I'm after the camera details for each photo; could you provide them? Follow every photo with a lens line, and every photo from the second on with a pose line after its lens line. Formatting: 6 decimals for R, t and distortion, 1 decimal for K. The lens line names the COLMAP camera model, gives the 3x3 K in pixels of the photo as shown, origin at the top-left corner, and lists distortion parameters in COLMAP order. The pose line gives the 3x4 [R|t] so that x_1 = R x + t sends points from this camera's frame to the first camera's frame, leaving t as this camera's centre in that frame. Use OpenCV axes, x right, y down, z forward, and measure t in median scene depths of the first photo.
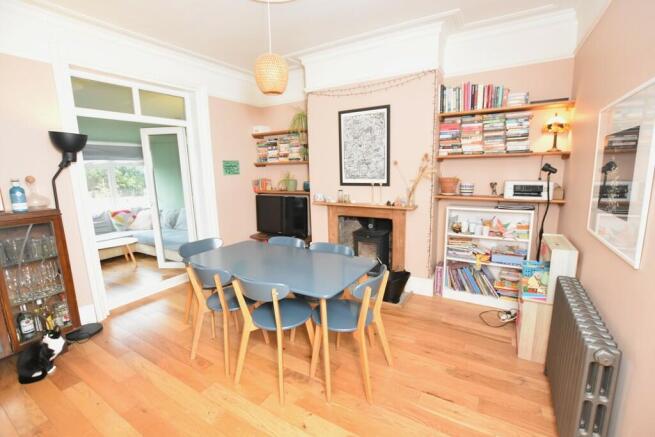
lens RADIAL K [[292.9, 0, 332.1], [0, 292.9, 219.1], [0, 0, 1]] dist [-0.032189, 0.005935]
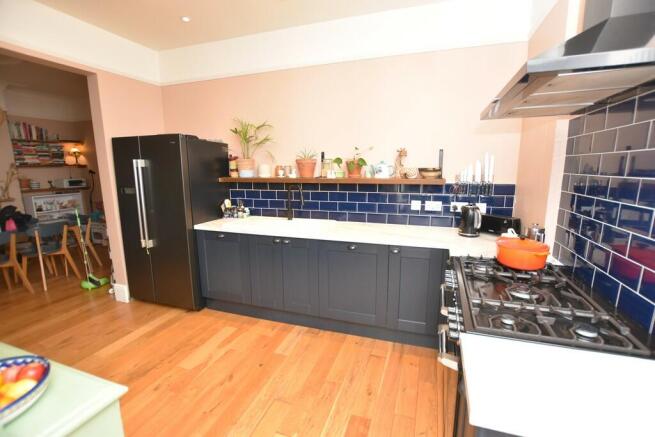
lens RADIAL K [[292.9, 0, 332.1], [0, 292.9, 219.1], [0, 0, 1]] dist [-0.032189, 0.005935]
pose [[-0.221006, -0.147161, 0.964106, -1.419308], [0.171757, 0.967226, 0.187010, 0.067934], [-0.960029, 0.206922, -0.188487, -0.269139]]
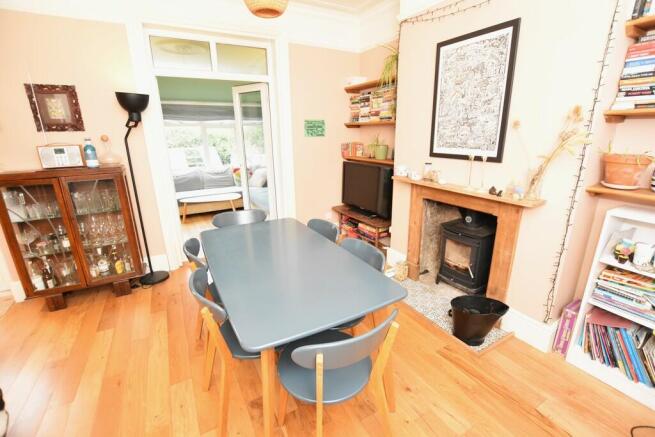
lens RADIAL K [[292.9, 0, 332.1], [0, 292.9, 219.1], [0, 0, 1]] dist [-0.032189, 0.005935]
pose [[0.871276, 0.153086, -0.466308, 0.189649], [-0.092849, 0.984366, 0.149678, -0.054391], [0.481931, -0.087115, 0.871868, 0.289700]]
